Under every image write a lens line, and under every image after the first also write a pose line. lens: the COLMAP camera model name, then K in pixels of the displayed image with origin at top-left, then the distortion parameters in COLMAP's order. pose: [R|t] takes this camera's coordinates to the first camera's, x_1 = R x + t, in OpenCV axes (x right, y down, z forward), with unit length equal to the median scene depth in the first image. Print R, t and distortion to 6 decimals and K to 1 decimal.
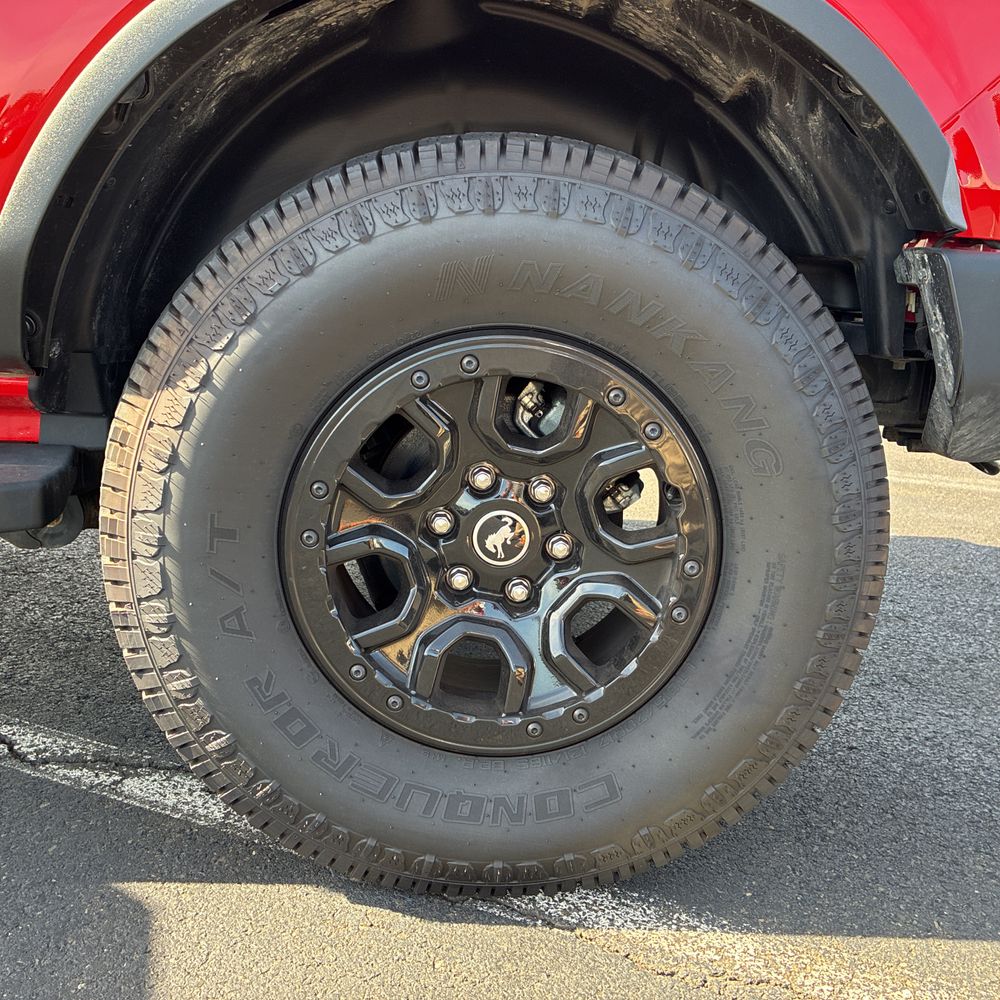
lens RADIAL K [[1005.7, 0, 508.0], [0, 1005.7, 497.8], [0, 0, 1]] dist [0.033146, -0.005368]
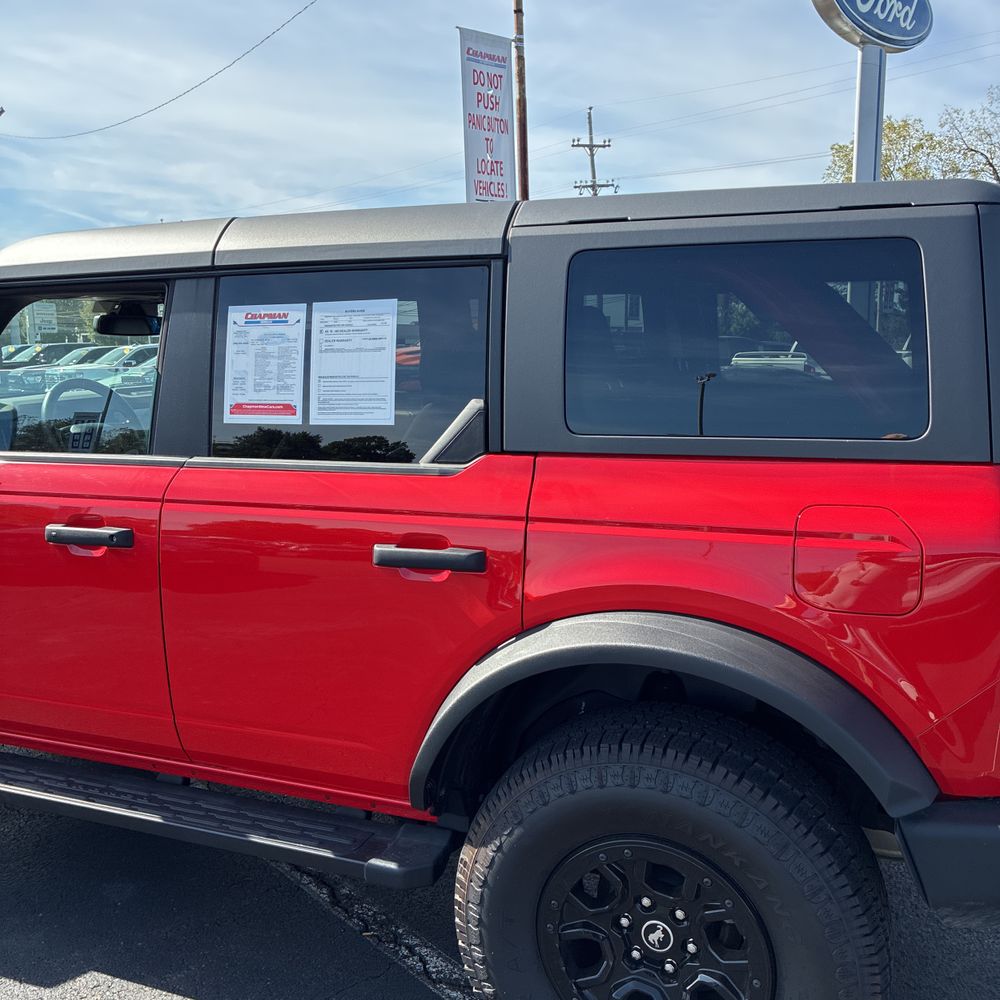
lens RADIAL K [[1005.7, 0, 508.0], [0, 1005.7, 497.8], [0, 0, 1]] dist [0.033146, -0.005368]
pose [[0.906975, 0.005682, -0.421147, 0.547403], [-0.031071, 0.998087, -0.053448, -0.685079], [0.420038, 0.061561, 0.905416, -0.846250]]
